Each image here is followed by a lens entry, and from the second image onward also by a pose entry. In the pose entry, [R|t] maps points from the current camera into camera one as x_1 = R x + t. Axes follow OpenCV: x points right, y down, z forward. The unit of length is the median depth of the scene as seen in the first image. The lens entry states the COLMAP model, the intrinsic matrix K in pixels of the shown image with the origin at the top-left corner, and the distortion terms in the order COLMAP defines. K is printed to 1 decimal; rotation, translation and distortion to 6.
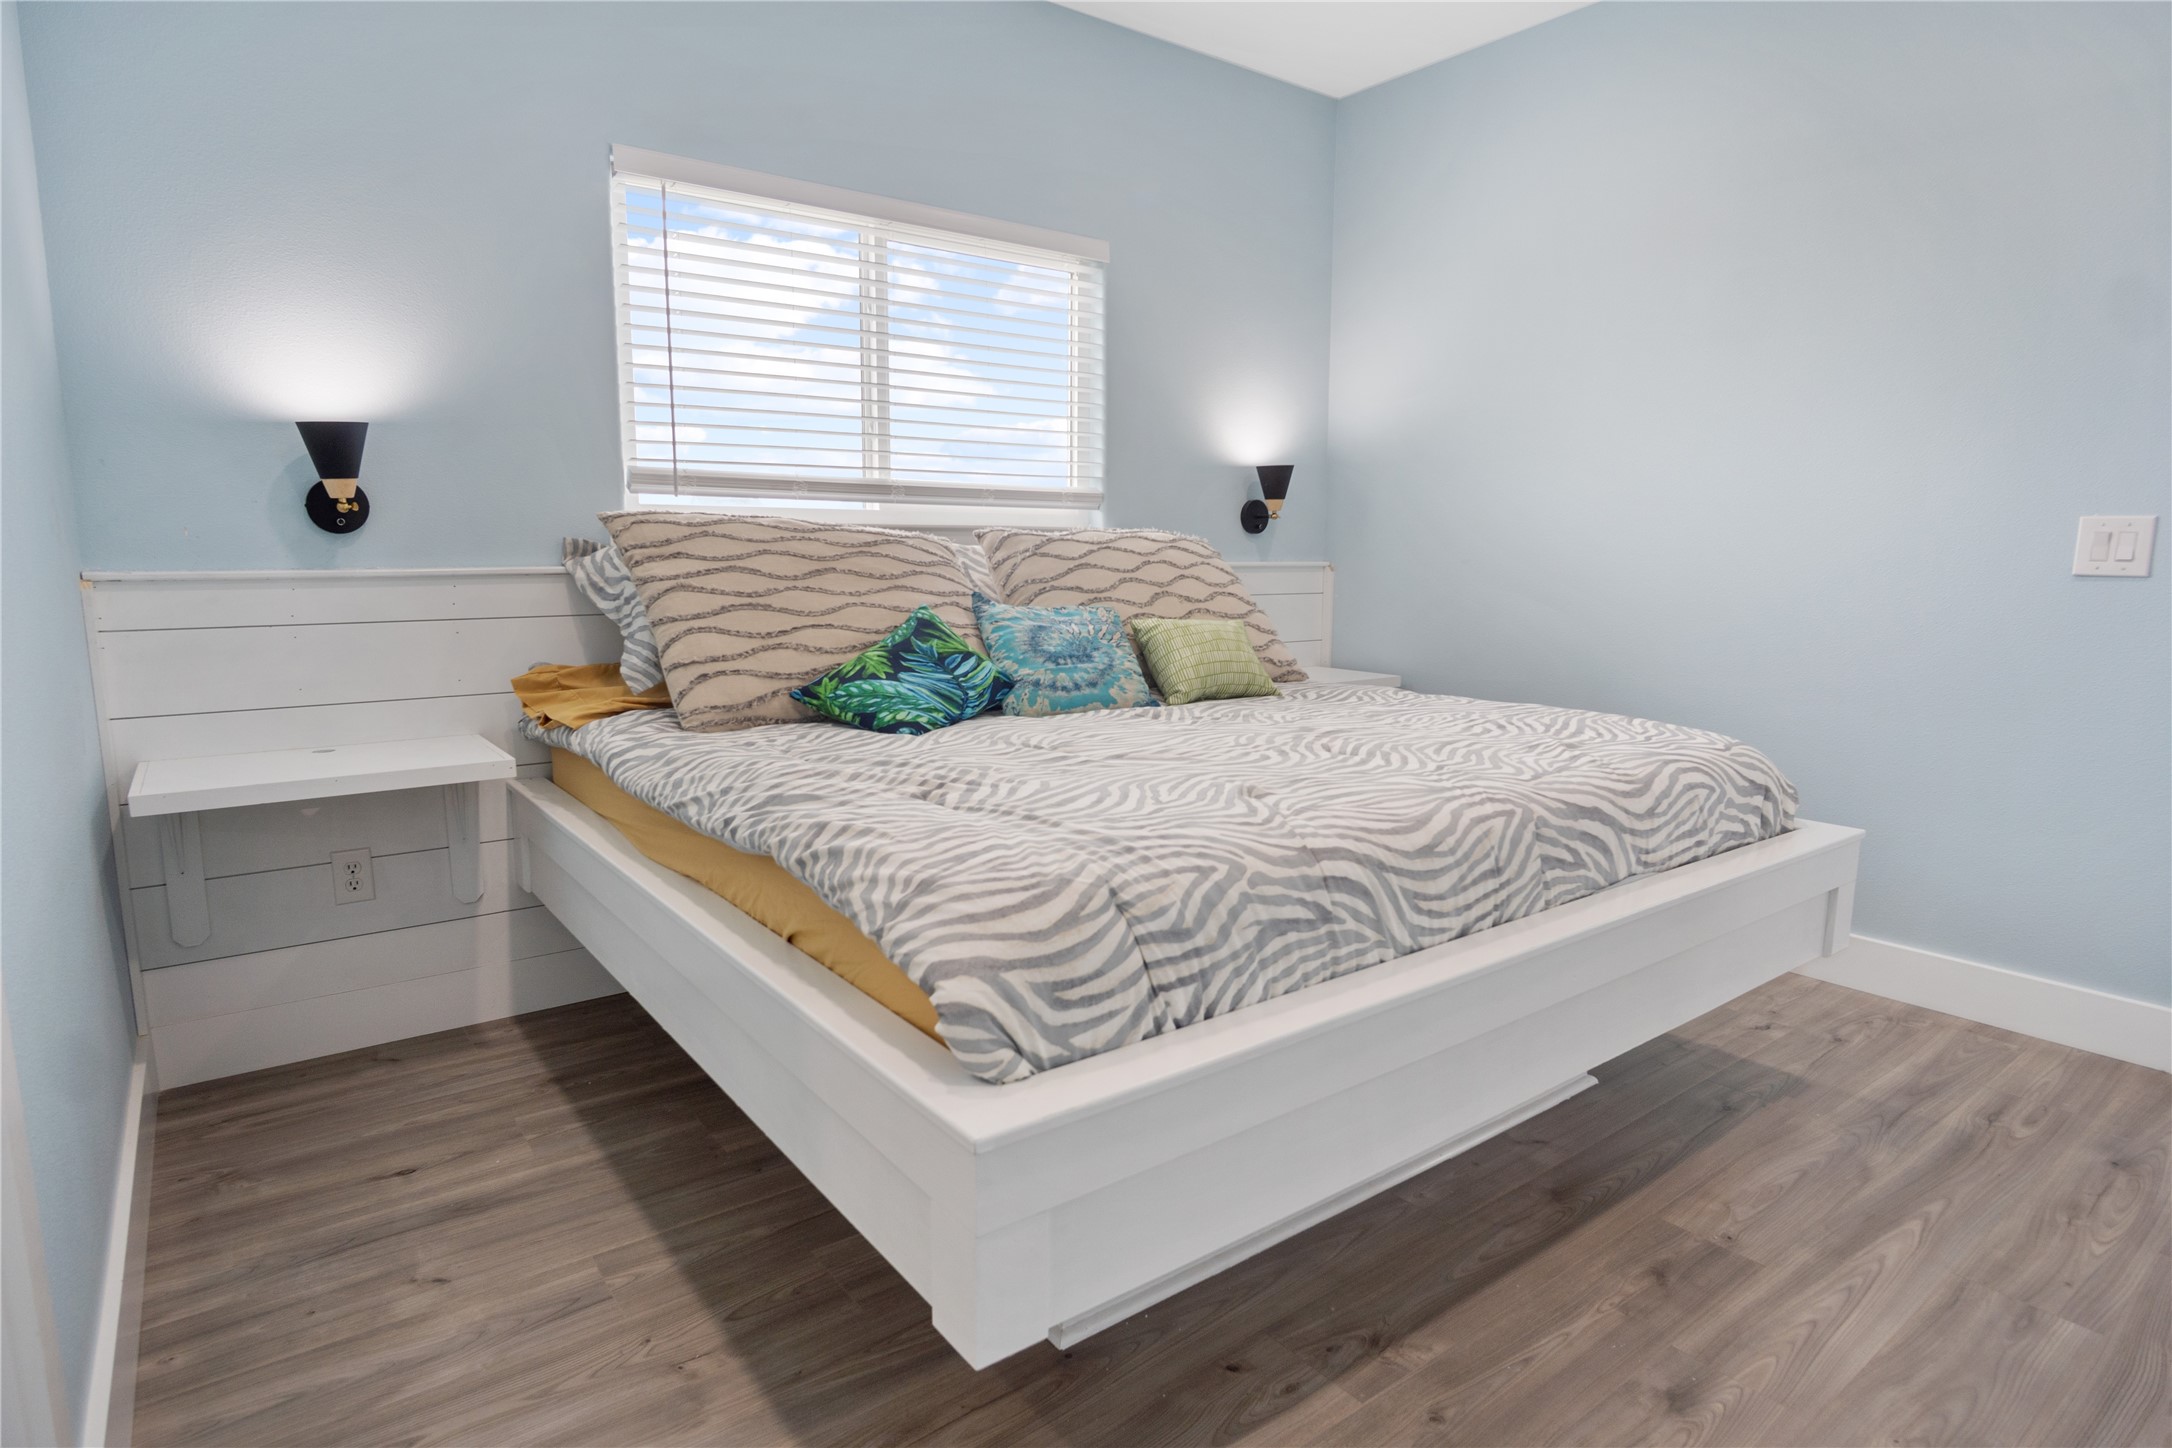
lens RADIAL K [[1181.0, 0, 1083.1], [0, 1181.0, 731.5], [0, 0, 1]] dist [-0.025150, 0.001099]
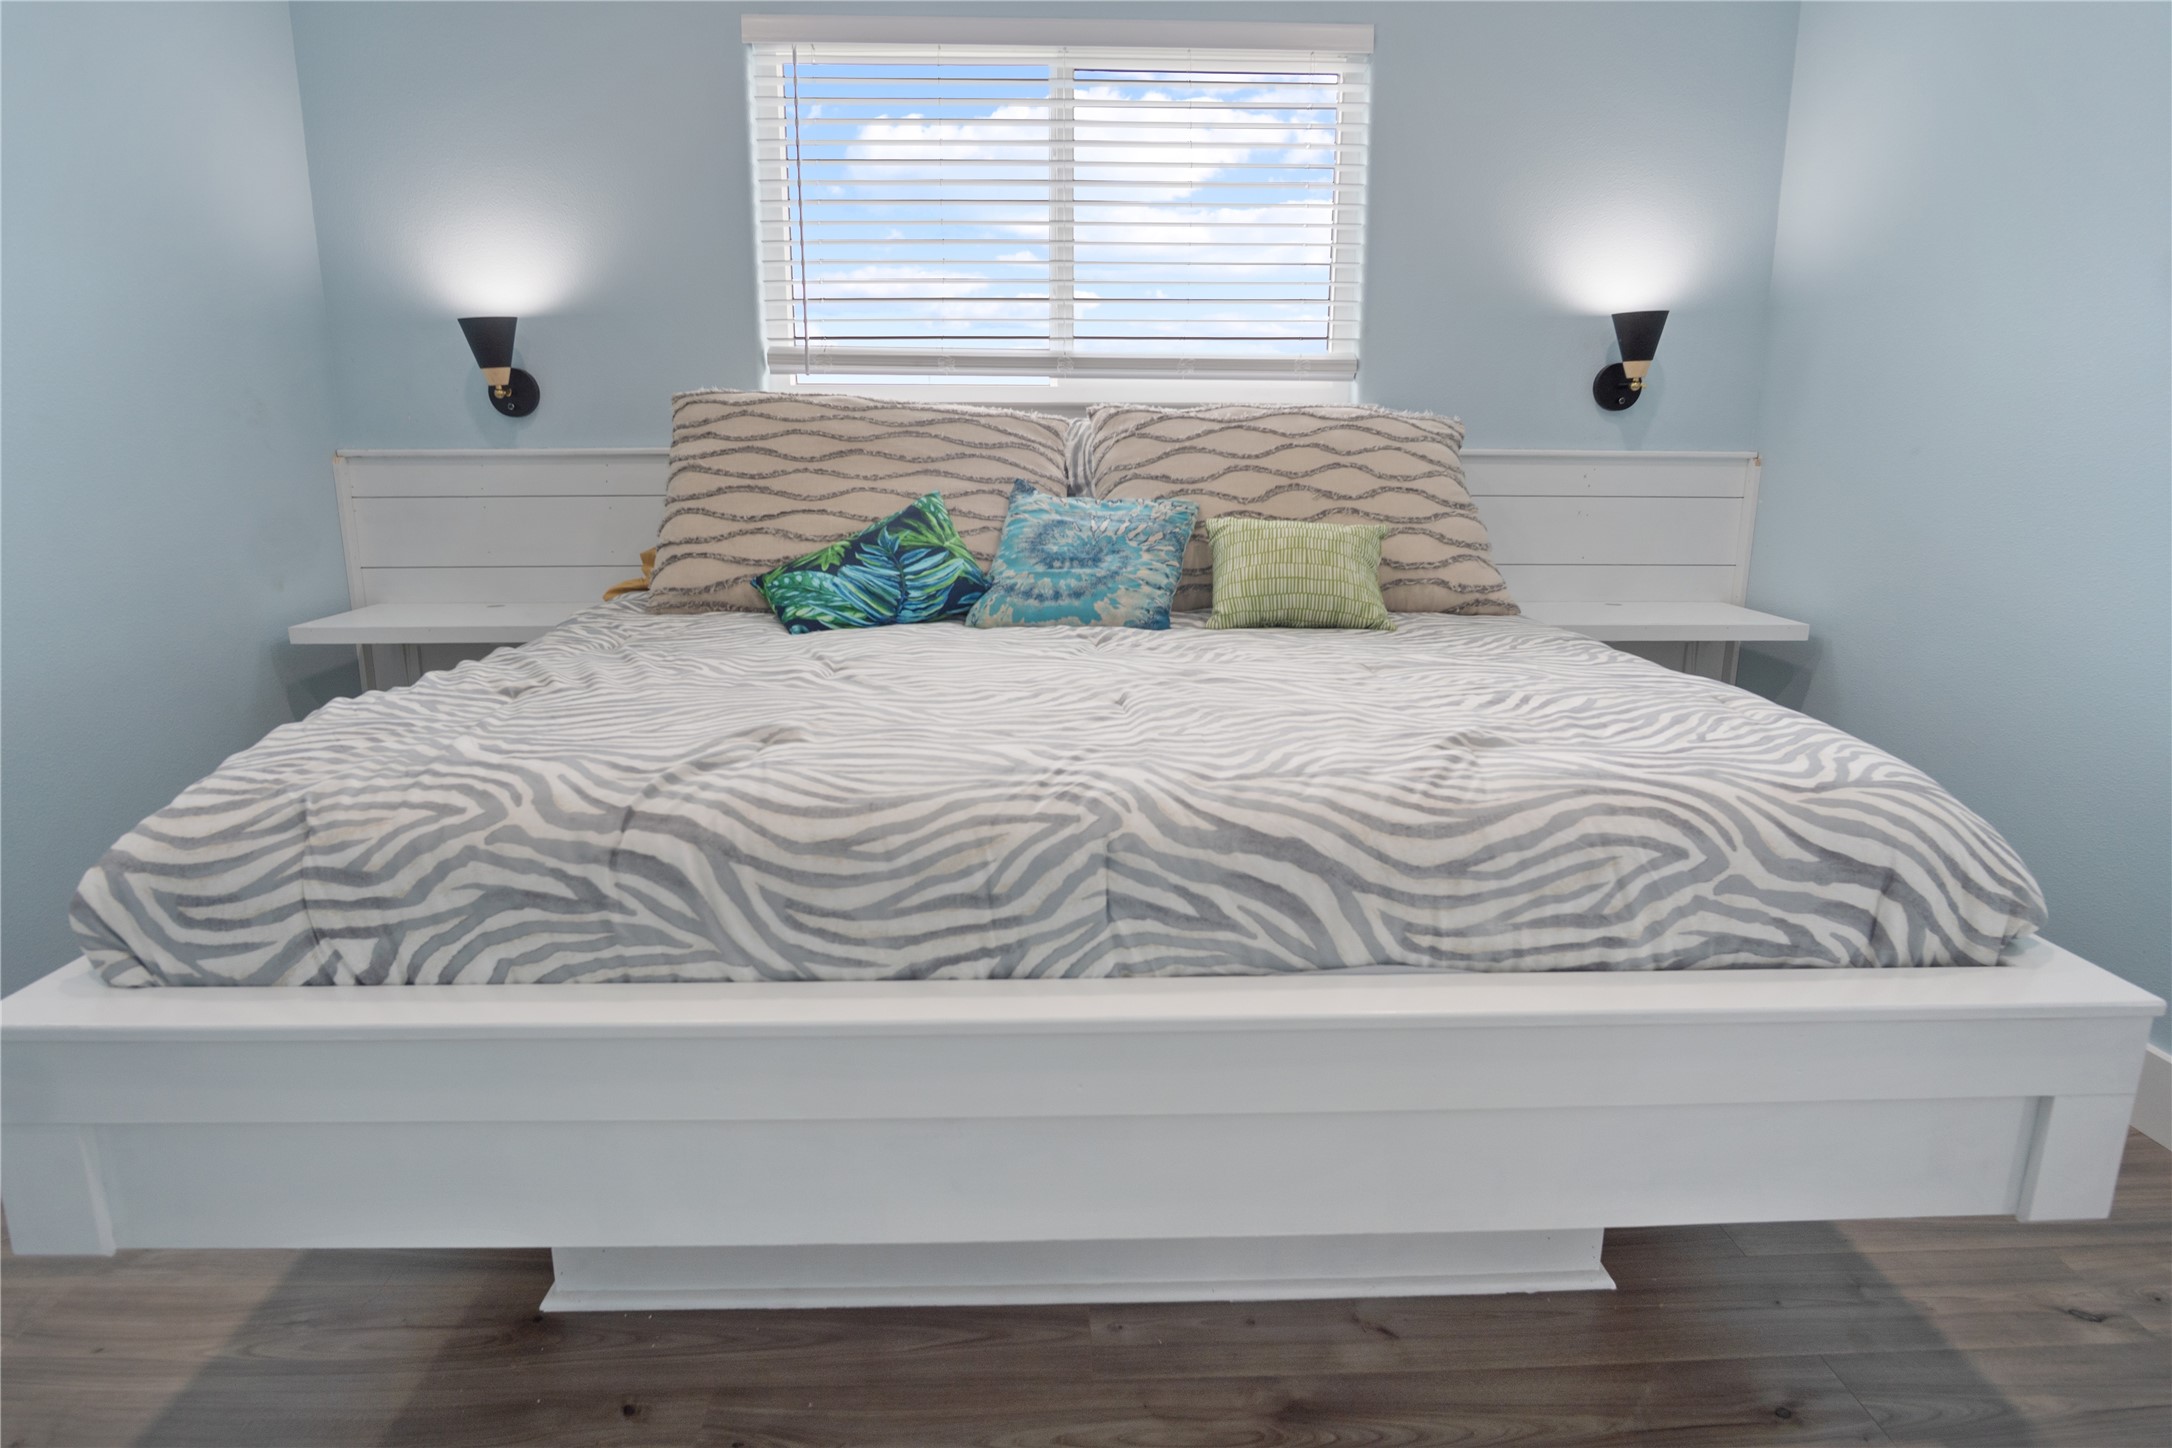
lens RADIAL K [[1240.4, 0, 1083.5], [0, 1240.4, 729.1], [0, 0, 1]] dist [-0.028823, 0.000217]
pose [[0.818258, 0.129079, -0.560172, 0.640991], [-0.087532, 0.991078, 0.100511, -0.043486], [0.568148, -0.033211, 0.822256, 0.375258]]
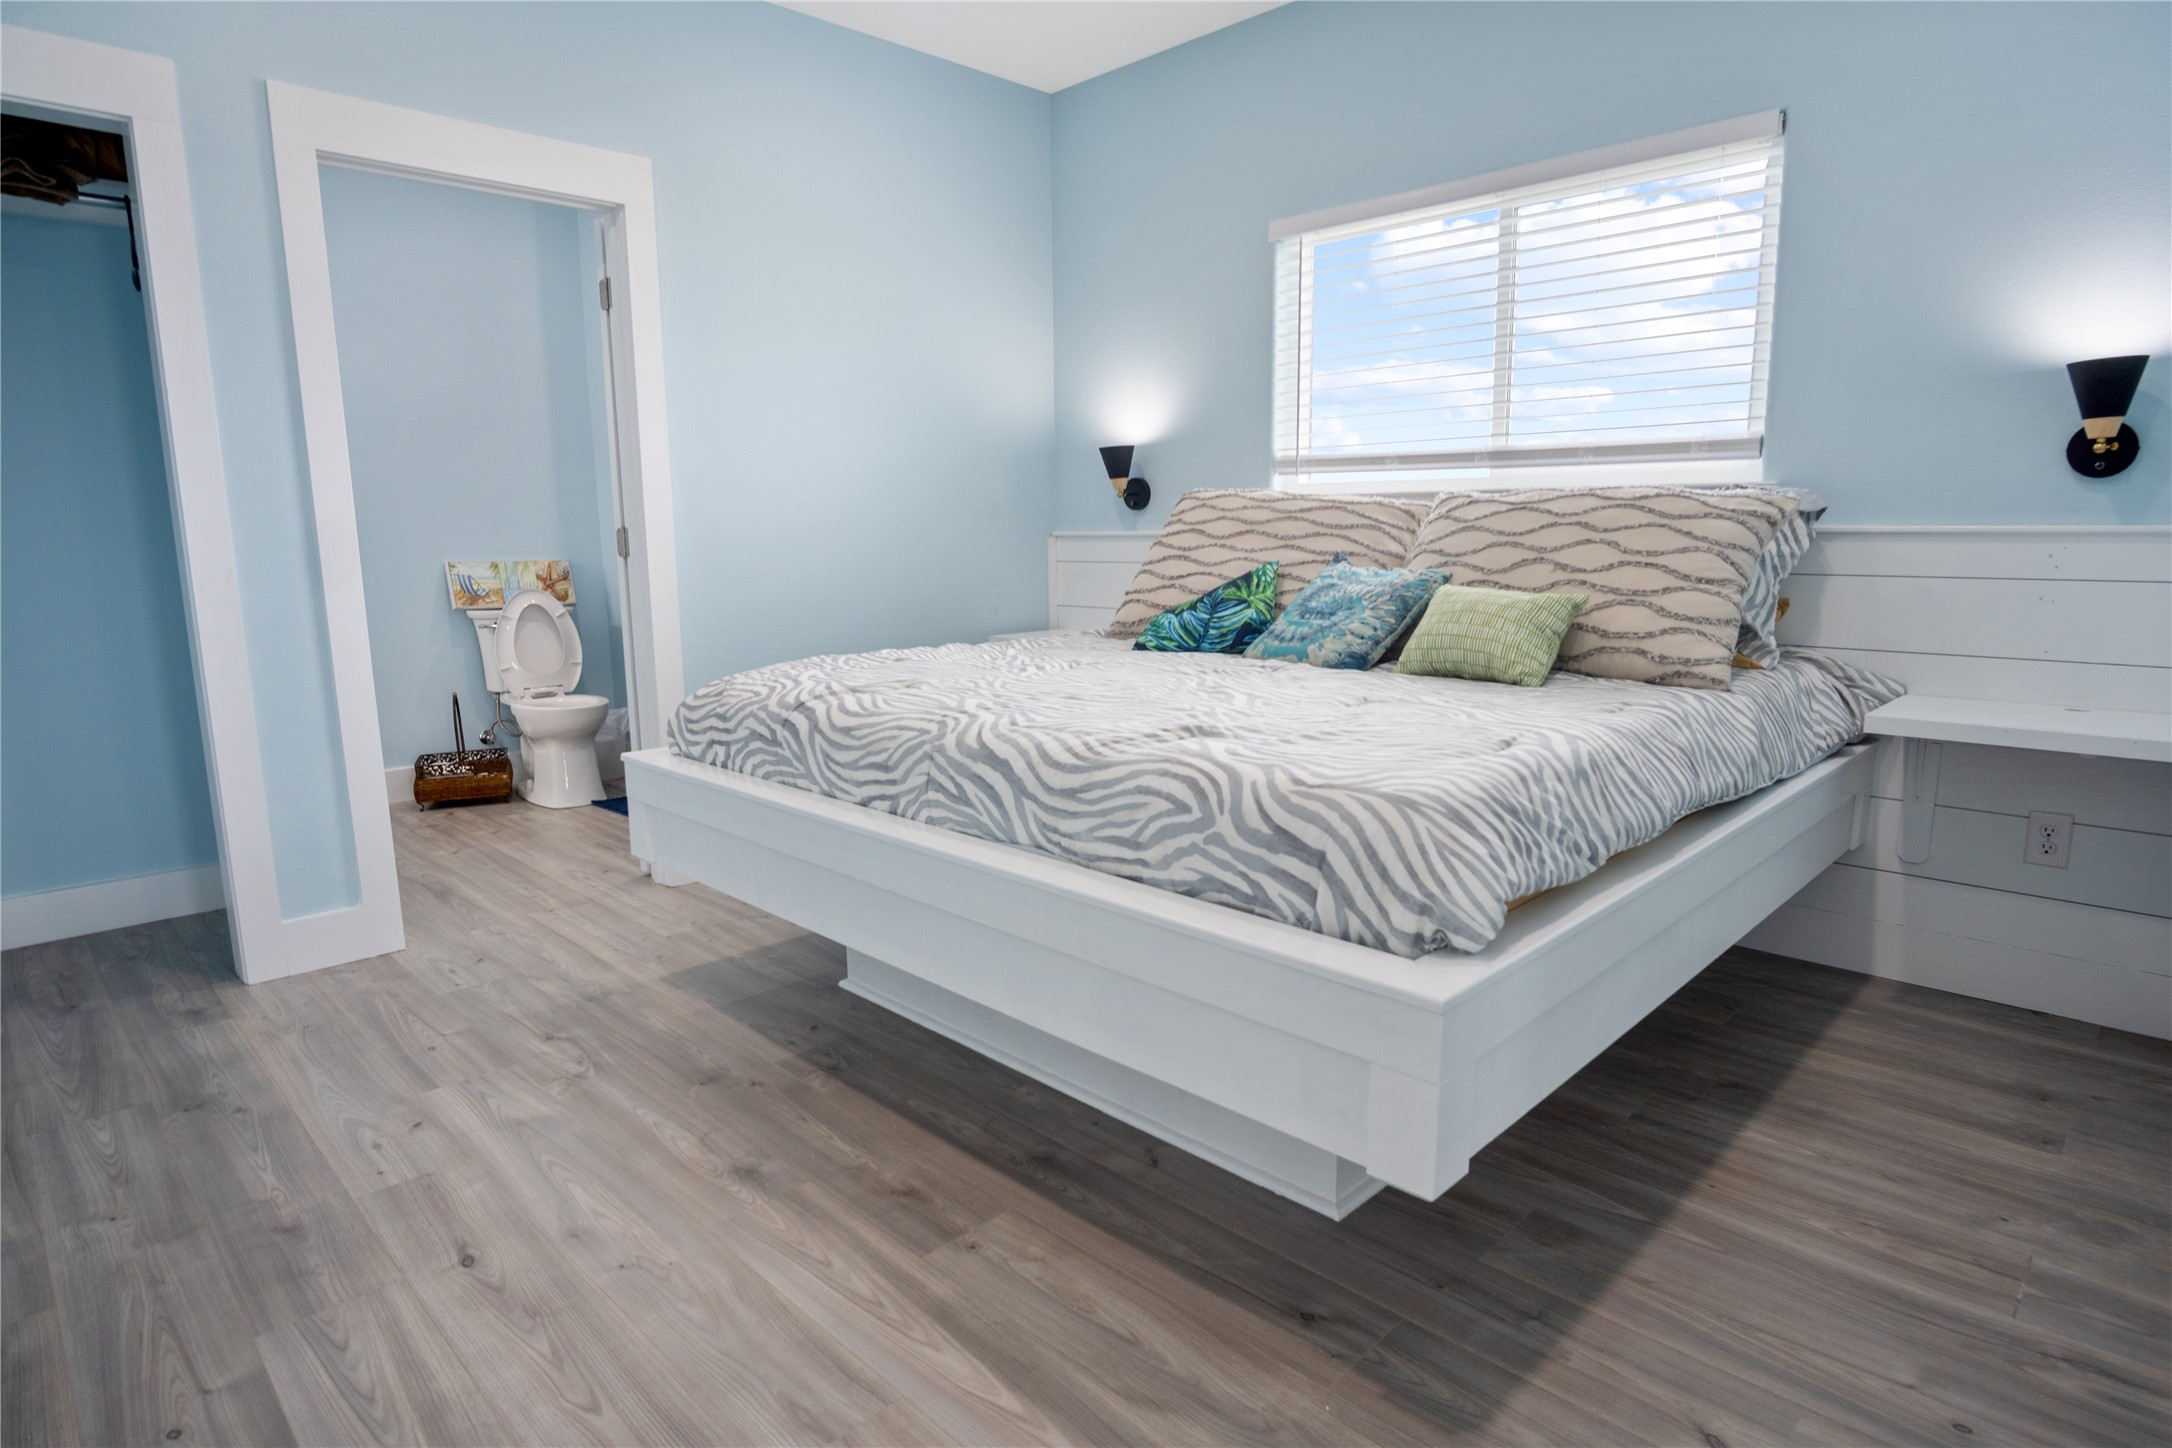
lens RADIAL K [[1166.4, 0, 1086.3], [0, 1166.4, 732.7], [0, 0, 1]] dist [-0.027200, 0.003467]
pose [[0.139935, 0.164264, -0.976440, 1.296967], [-0.141578, 0.979330, 0.144460, -0.103092], [0.979987, 0.118027, 0.160299, 0.828278]]
